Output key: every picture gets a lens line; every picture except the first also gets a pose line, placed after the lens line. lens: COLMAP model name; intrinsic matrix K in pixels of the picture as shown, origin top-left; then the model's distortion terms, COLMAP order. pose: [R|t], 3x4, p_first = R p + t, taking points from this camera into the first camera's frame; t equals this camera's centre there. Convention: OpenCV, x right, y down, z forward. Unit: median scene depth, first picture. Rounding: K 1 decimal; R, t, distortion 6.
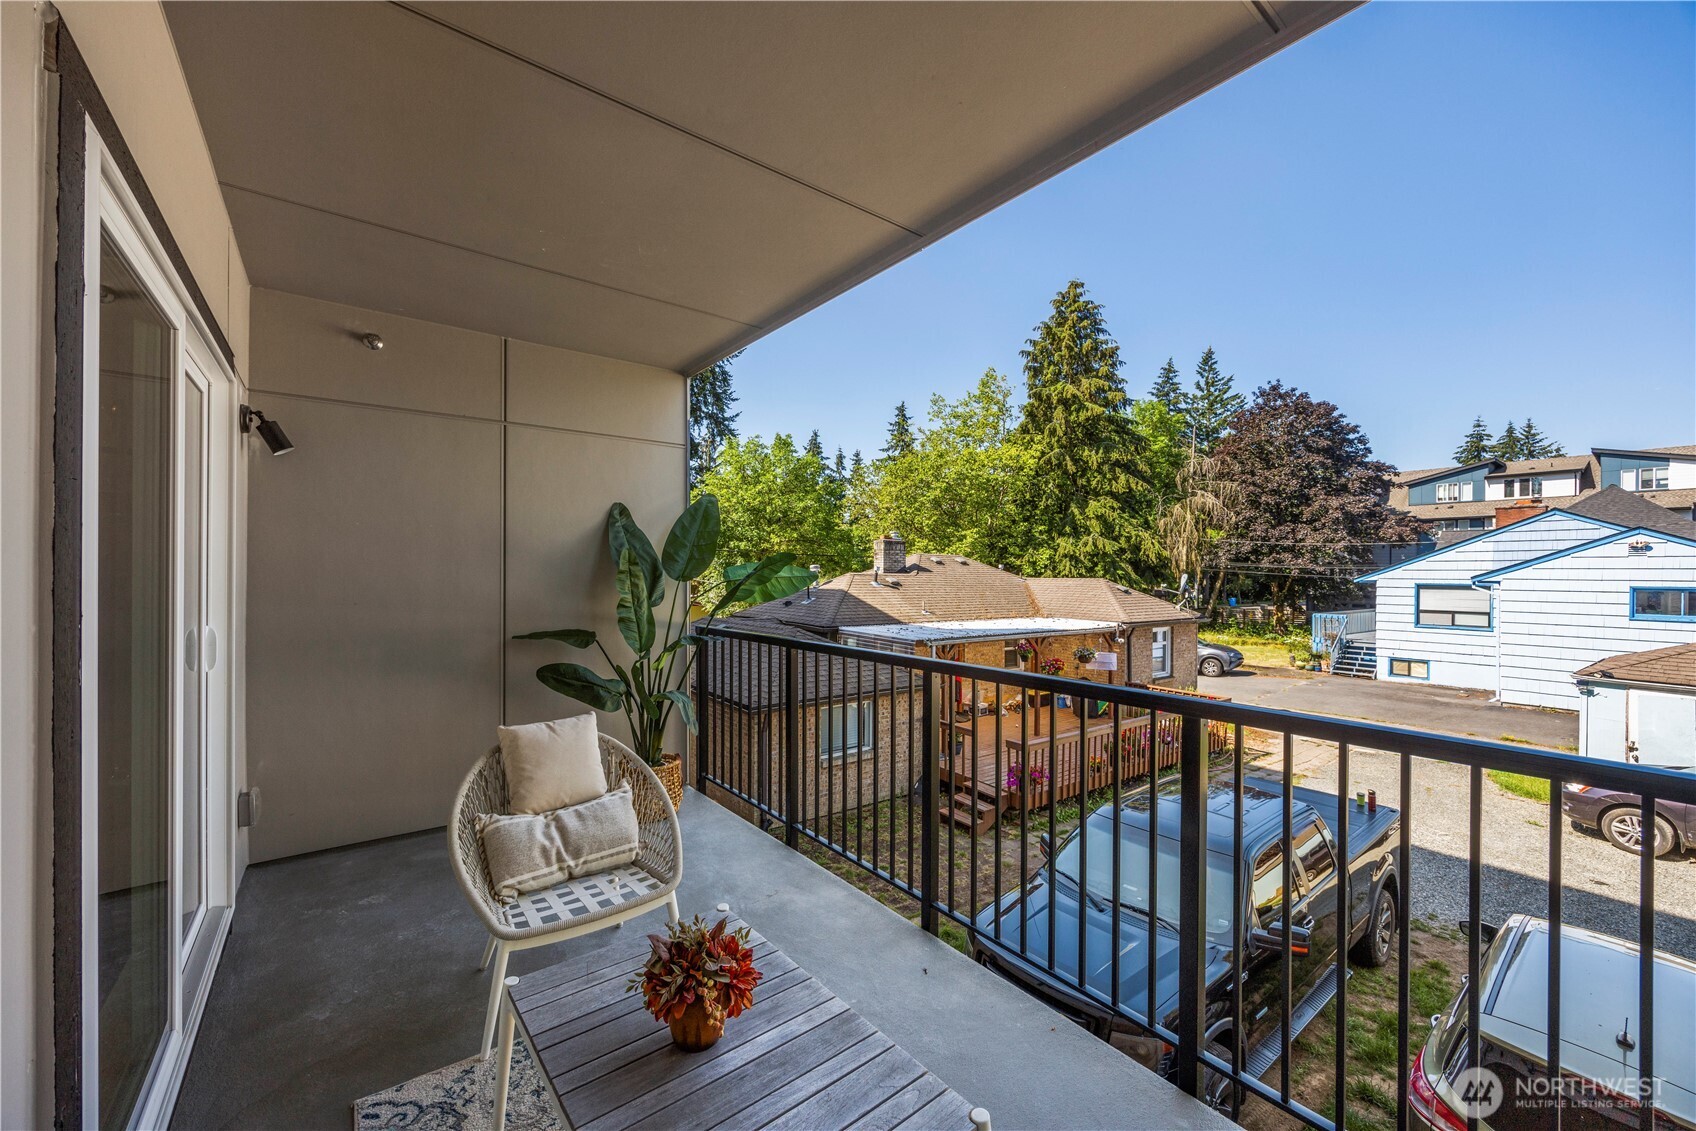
lens RADIAL K [[668.1, 0, 851.0], [0, 668.1, 576.1], [0, 0, 1]] dist [-0.000344, 0.000079]
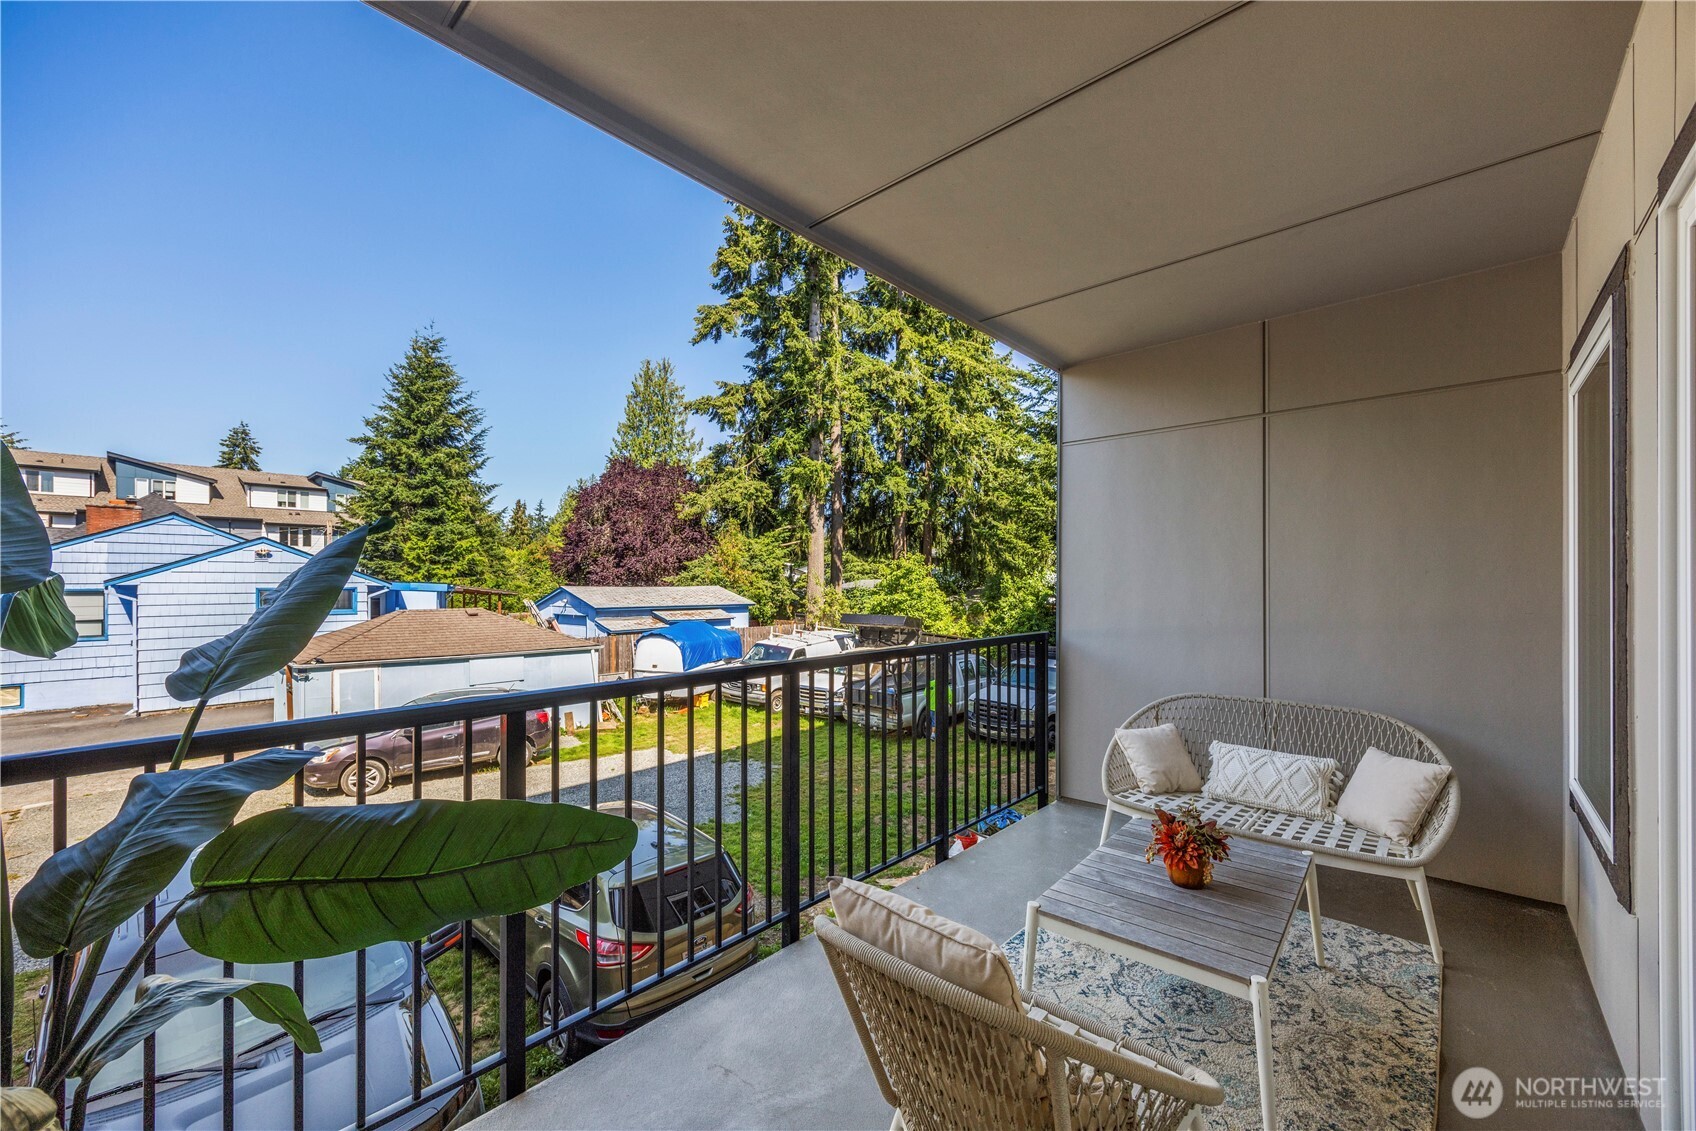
lens RADIAL K [[668.1, 0, 851.0], [0, 668.1, 576.1], [0, 0, 1]] dist [-0.000344, 0.000079]
pose [[-0.177169, 0.001183, 0.984180, -0.570174], [0.005644, 0.999984, -0.000186, 0.004225], [-0.984164, 0.005522, -0.177173, 0.730886]]
